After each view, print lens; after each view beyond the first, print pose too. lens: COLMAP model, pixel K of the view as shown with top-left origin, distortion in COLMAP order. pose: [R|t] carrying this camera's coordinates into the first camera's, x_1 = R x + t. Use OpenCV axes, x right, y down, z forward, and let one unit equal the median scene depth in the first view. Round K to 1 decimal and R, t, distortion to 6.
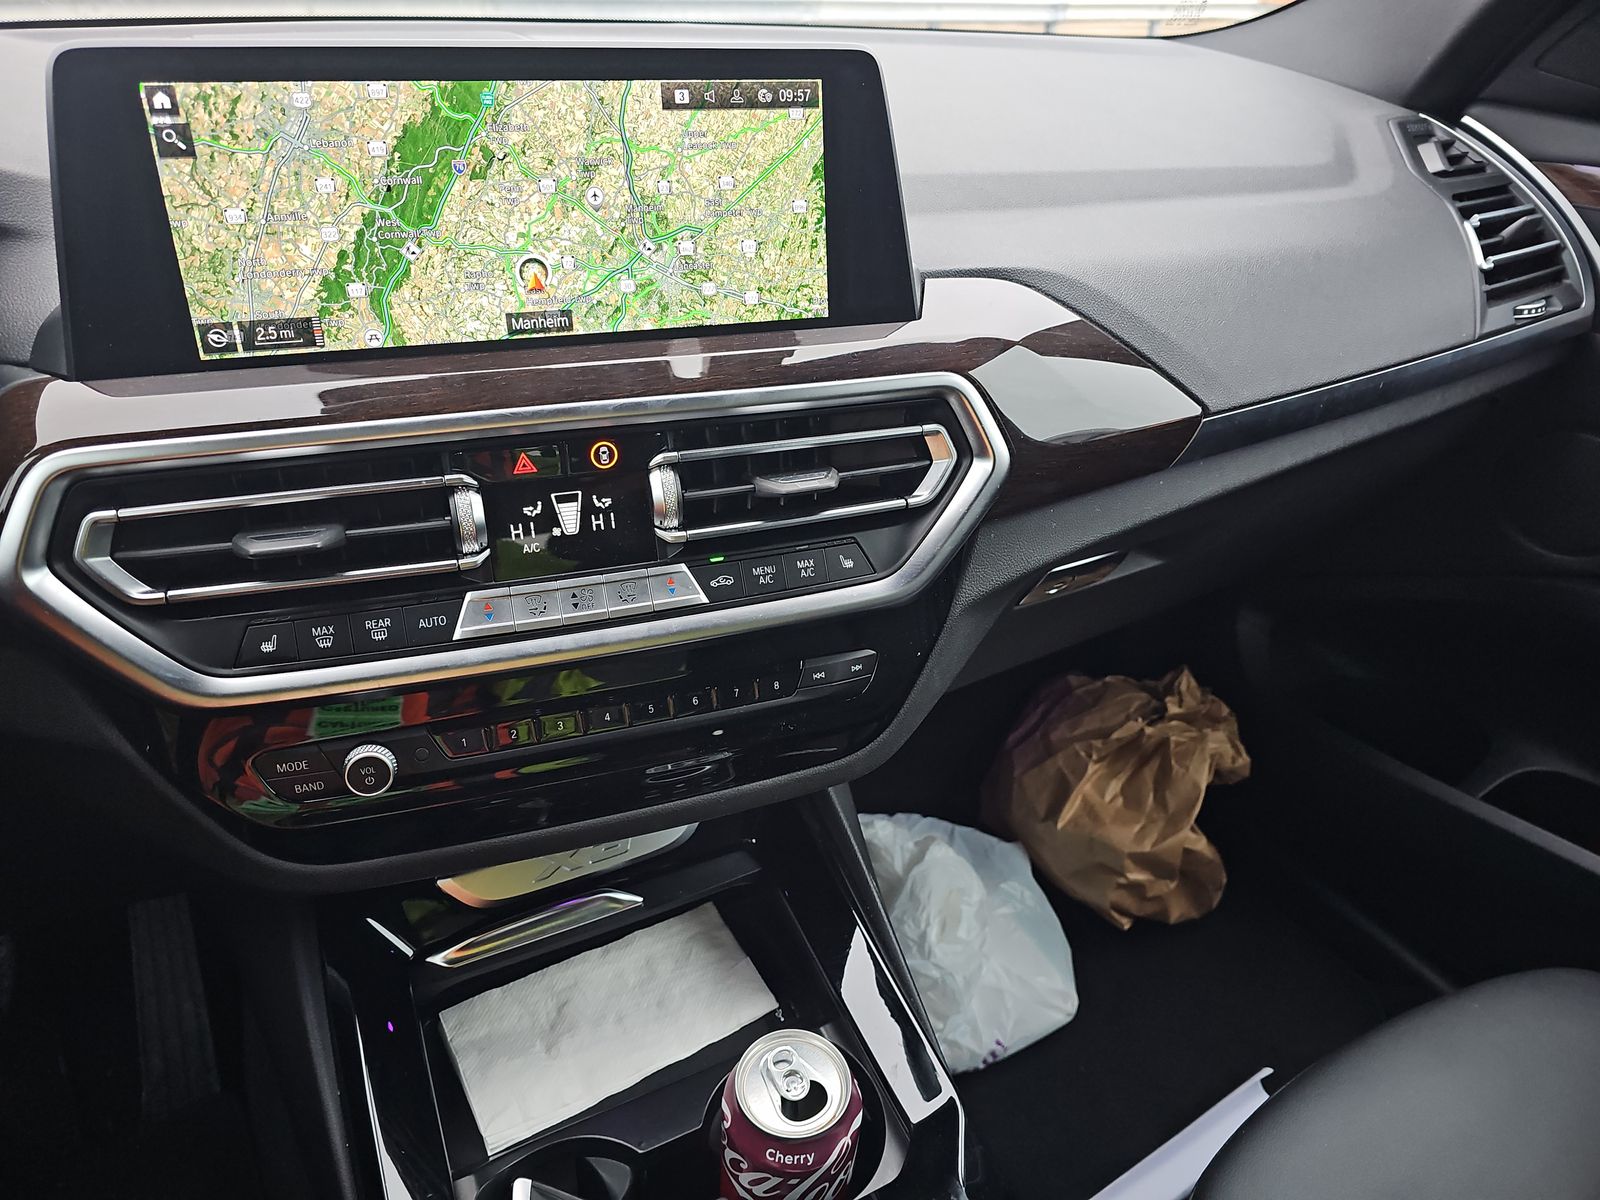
lens RADIAL K [[1068.8, 0, 796.5], [0, 1068.8, 599.0], [0, 0, 1]] dist [0.001850, -0.002329]
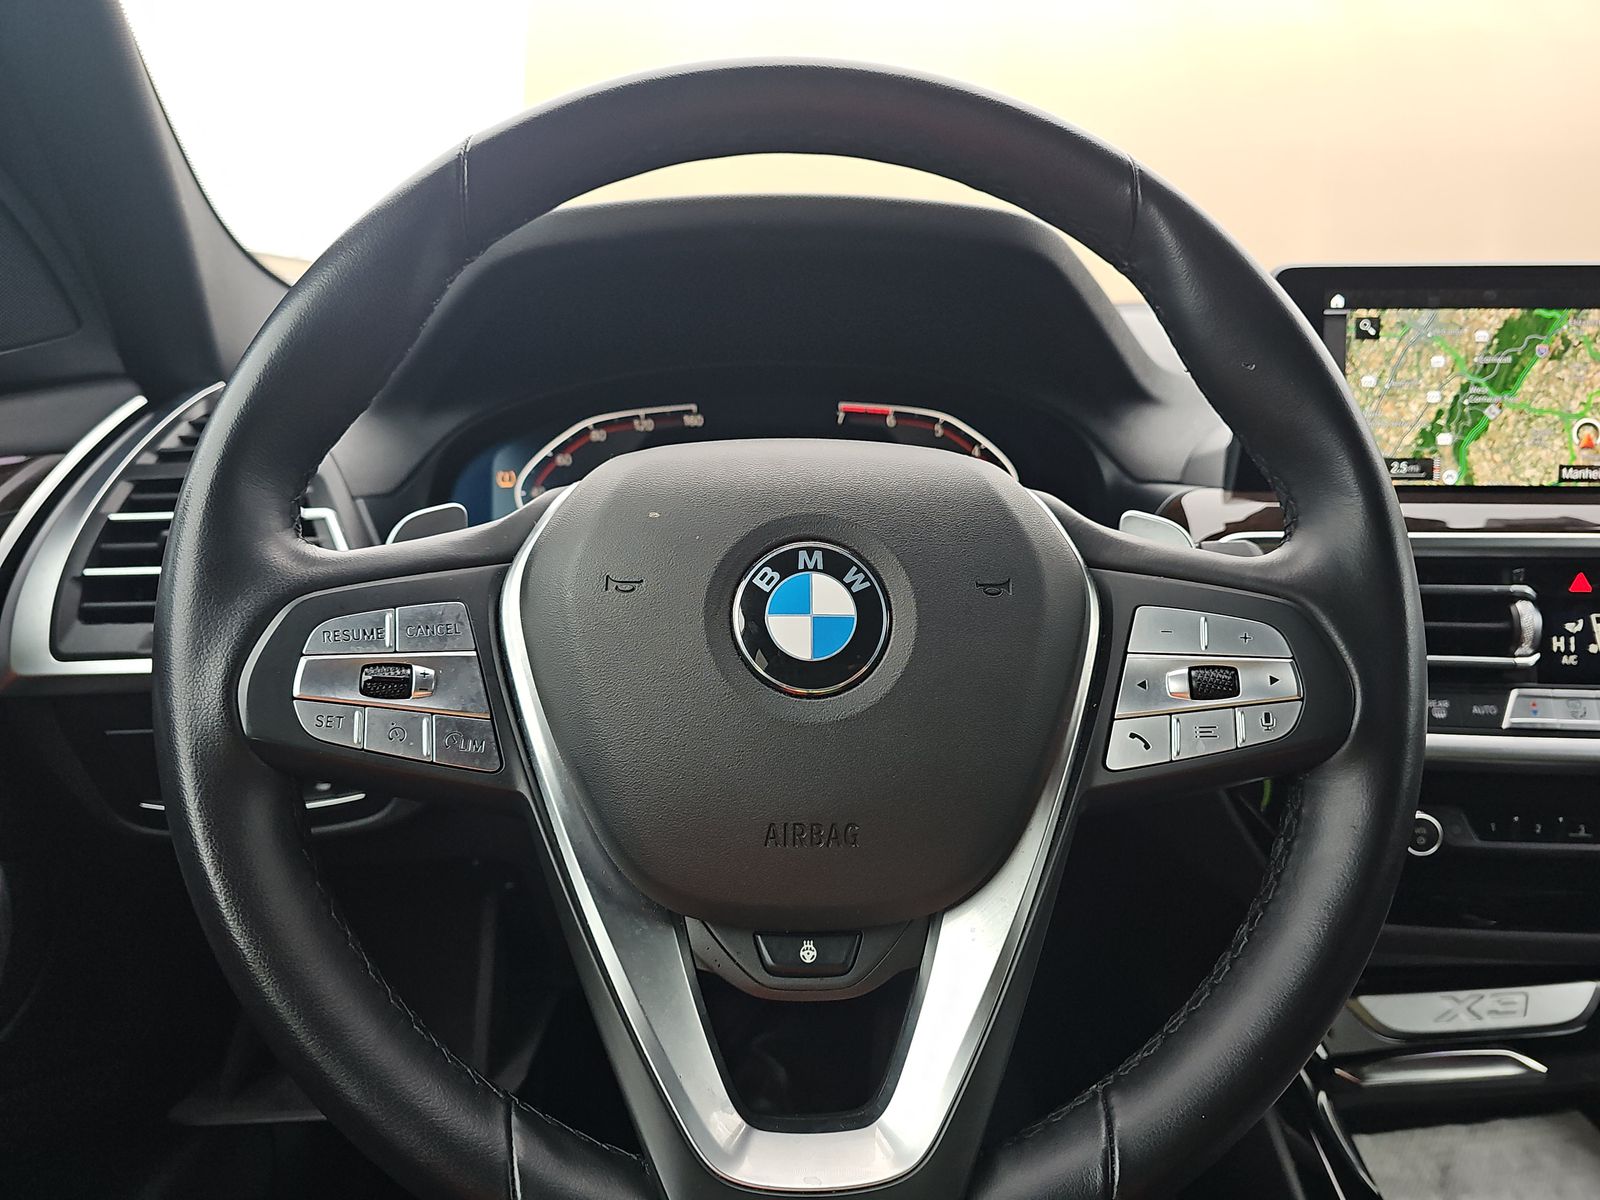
lens RADIAL K [[1068.8, 0, 800.2], [0, 1068.8, 597.8], [0, 0, 1]] dist [0.001850, -0.002329]
pose [[0.927760, 0.061321, -0.368104, -0.637912], [-0.167509, 0.949880, -0.263949, 0.352126], [0.333469, 0.306543, 0.891532, -0.330871]]
